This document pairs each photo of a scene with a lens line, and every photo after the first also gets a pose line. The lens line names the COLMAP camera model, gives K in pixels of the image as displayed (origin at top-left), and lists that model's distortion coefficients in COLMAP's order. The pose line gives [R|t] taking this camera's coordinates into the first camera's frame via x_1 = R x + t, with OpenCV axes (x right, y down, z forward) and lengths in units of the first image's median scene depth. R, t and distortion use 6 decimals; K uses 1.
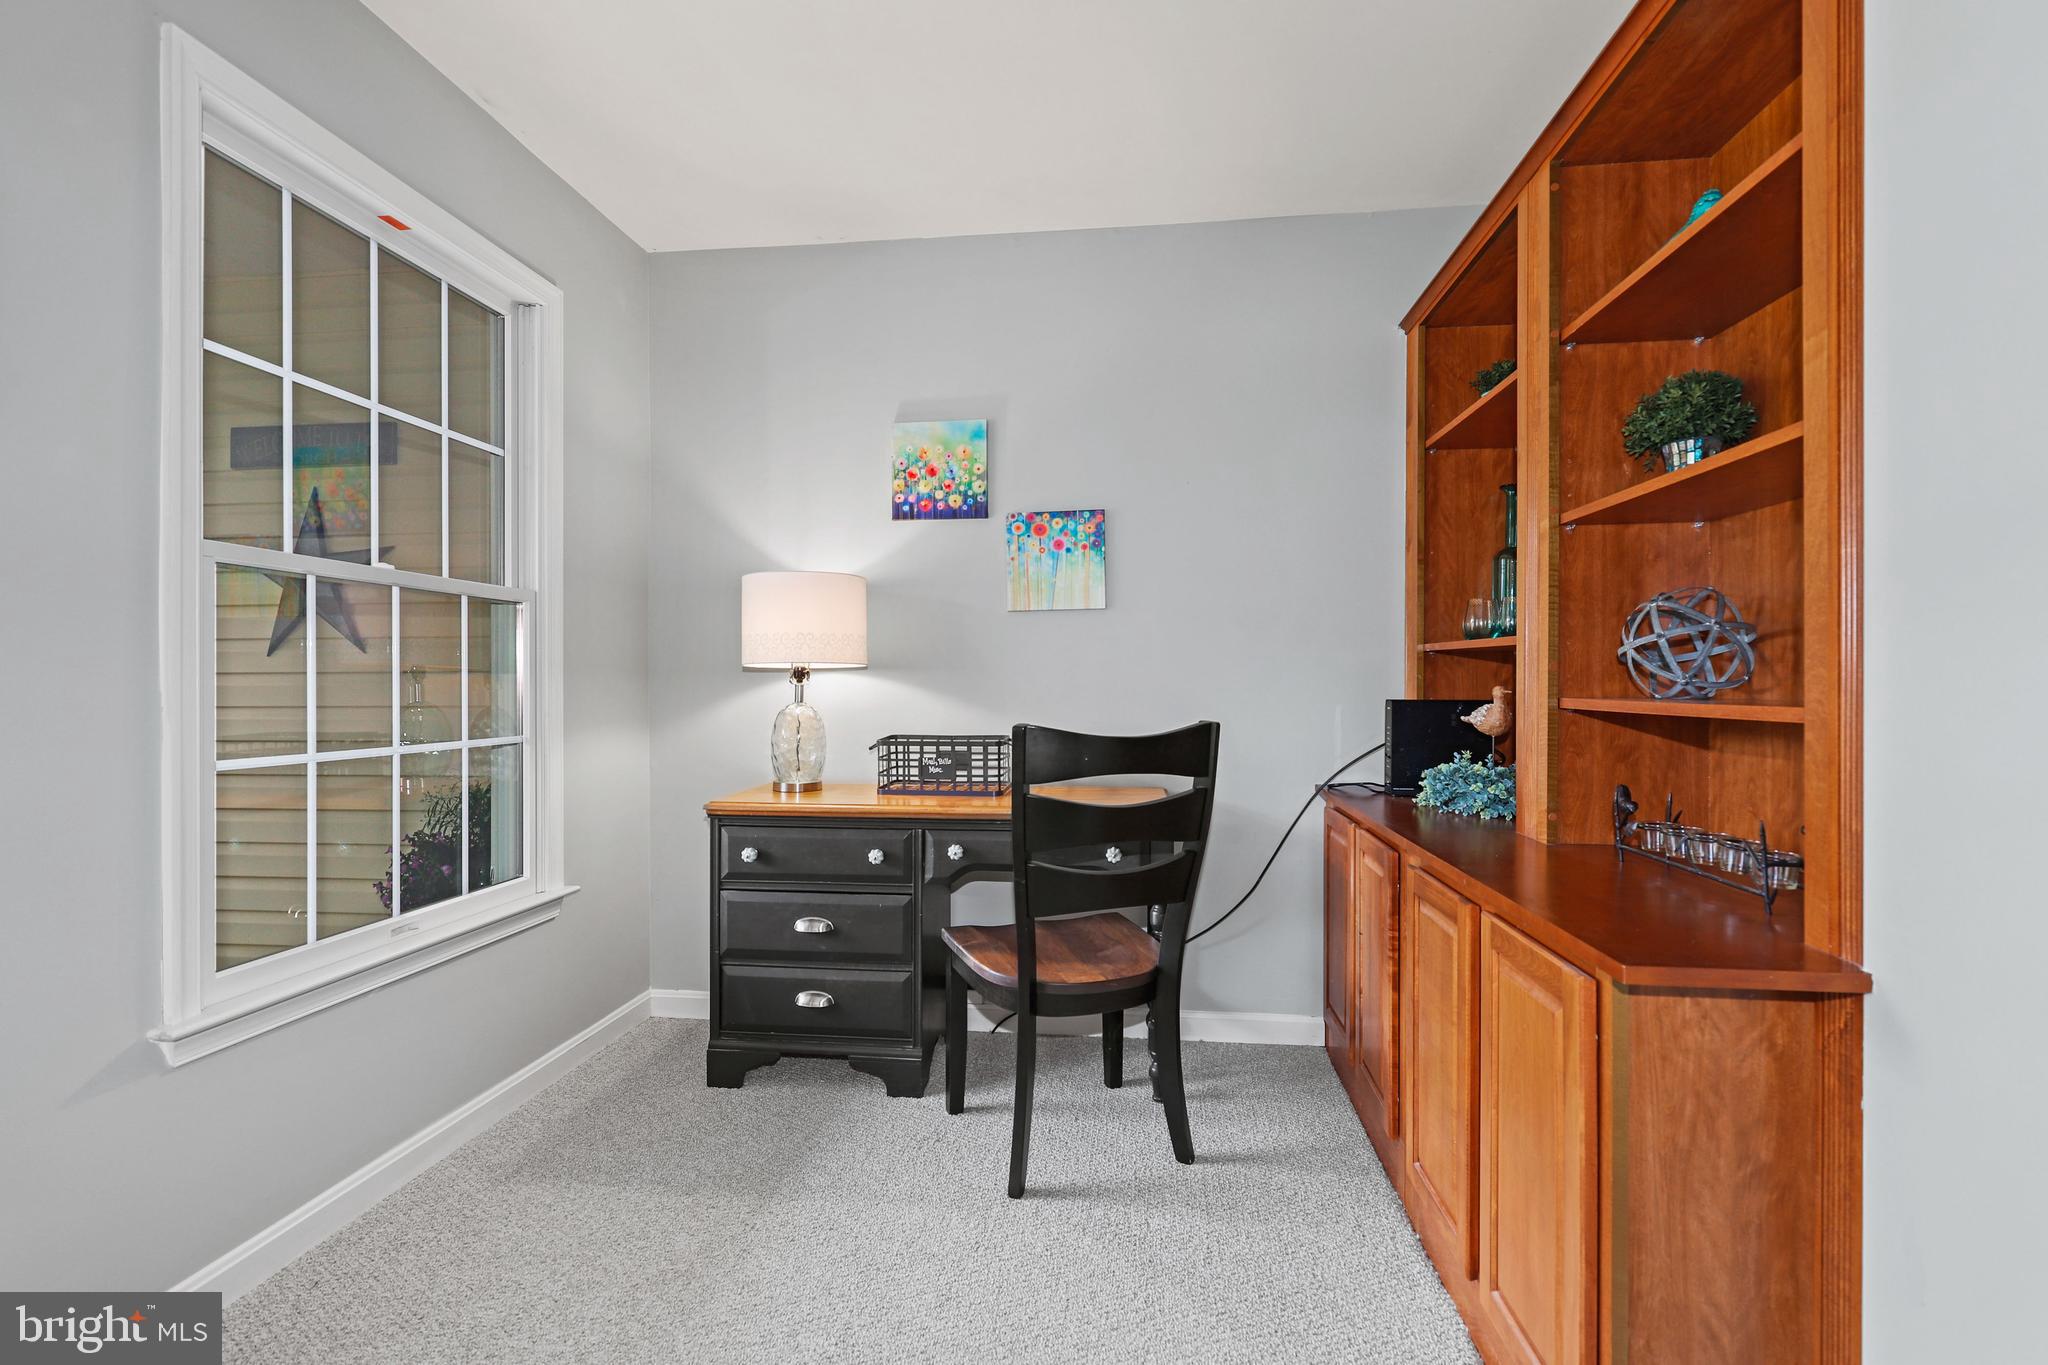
lens RADIAL K [[936.3, 0, 1029.2], [0, 936.3, 693.1], [0, 0, 1]] dist [-0.001566, 0.001356]
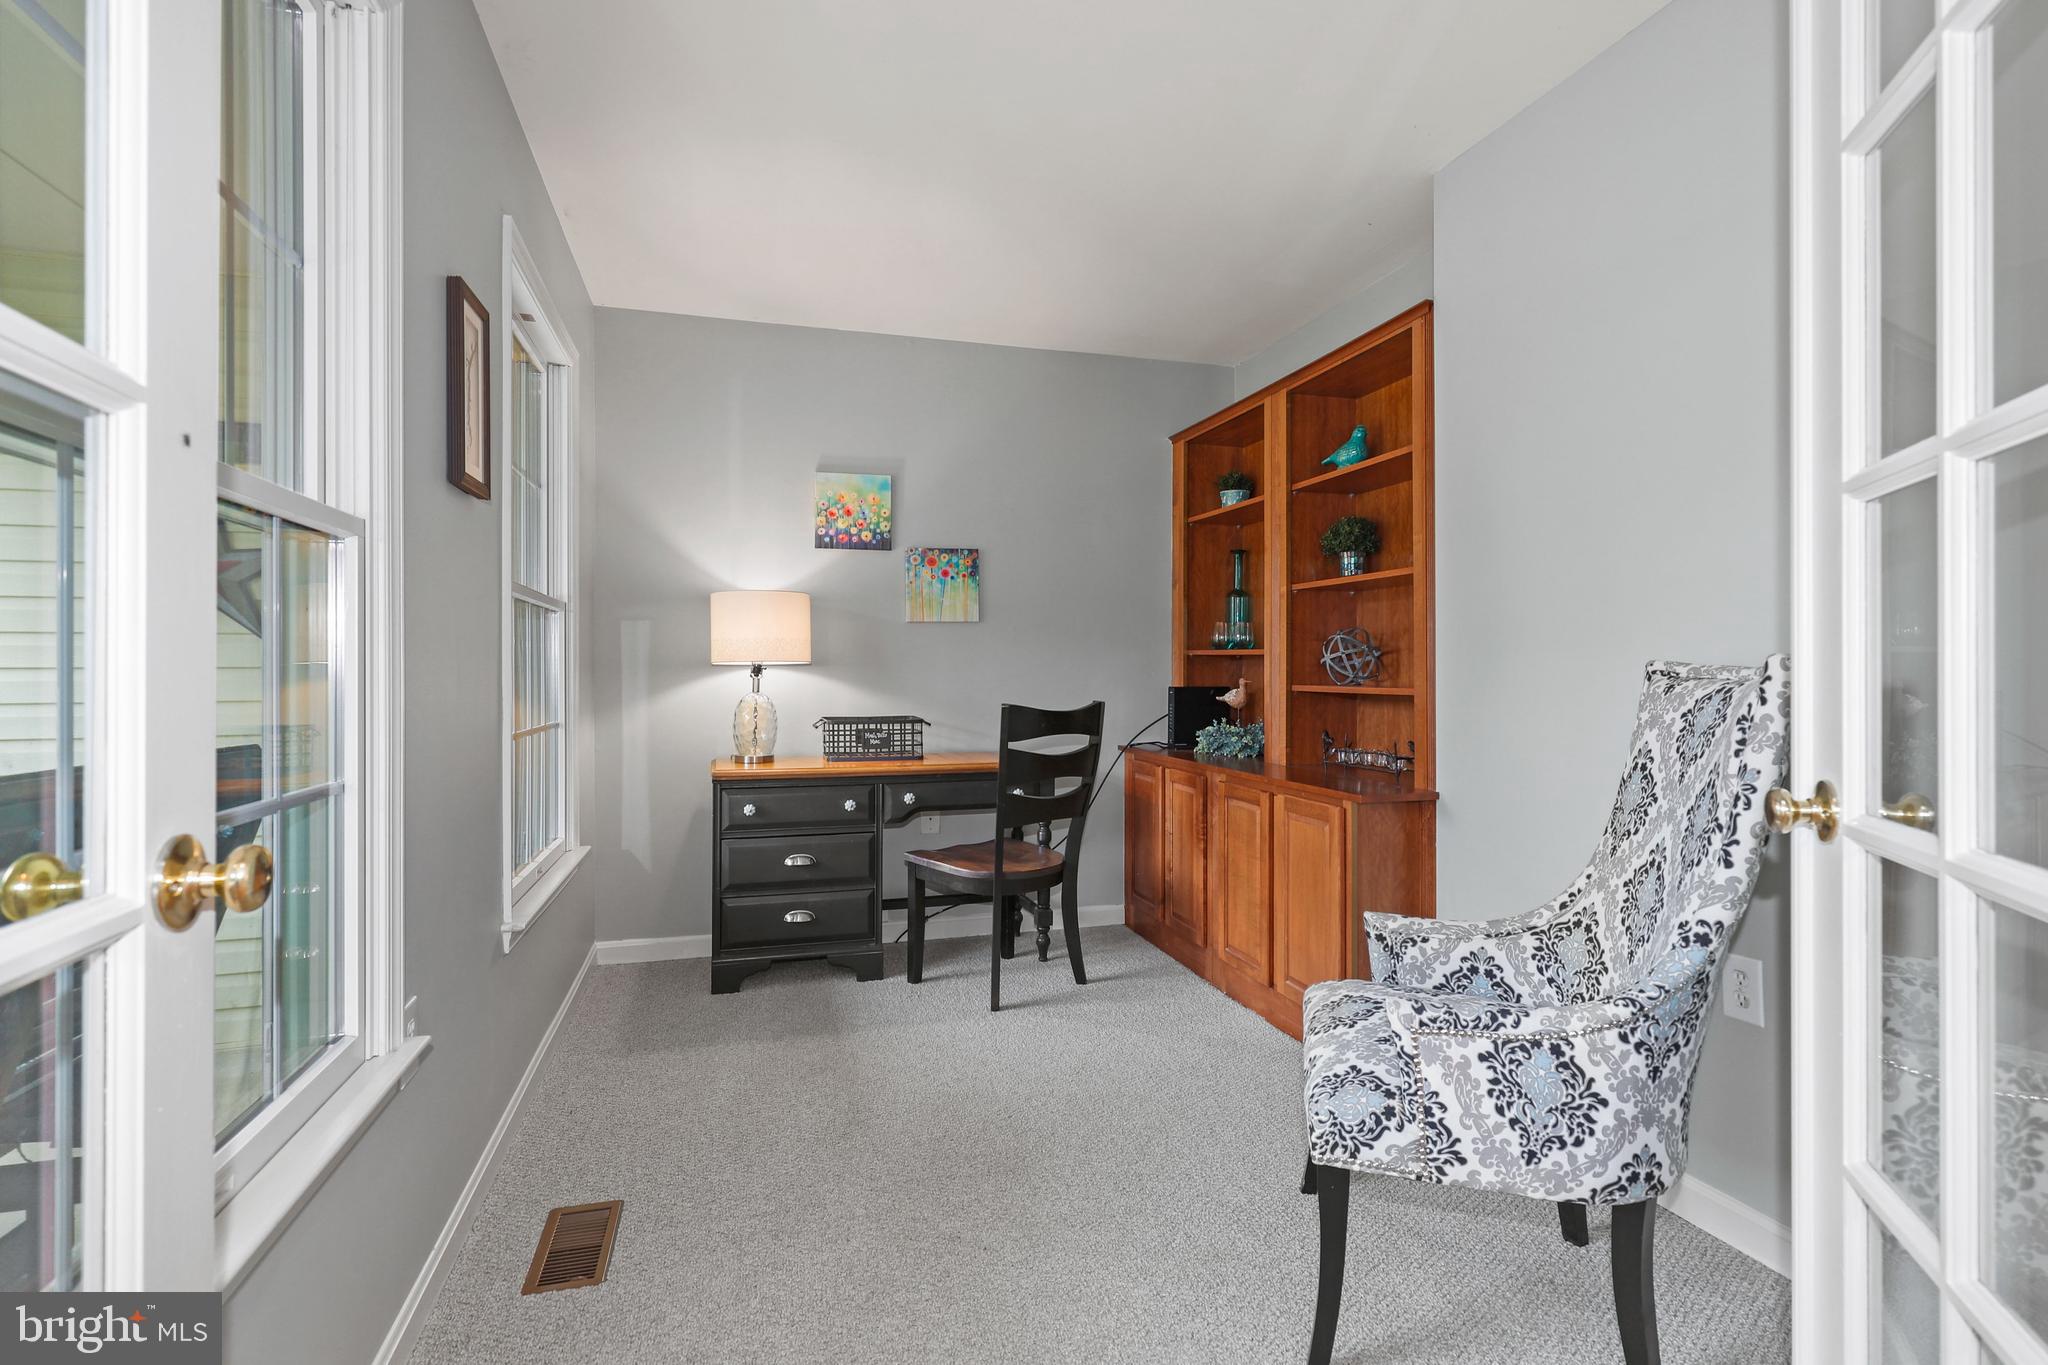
lens RADIAL K [[986.3, 0, 1056.3], [0, 986.3, 682.1], [0, 0, 1]] dist [-0.001173, -0.000027]
pose [[0.914996, -0.004943, 0.403432, -0.460685], [0.004856, 0.999987, 0.001239, -0.003840], [-0.403433, 0.000826, 0.915009, -0.421255]]
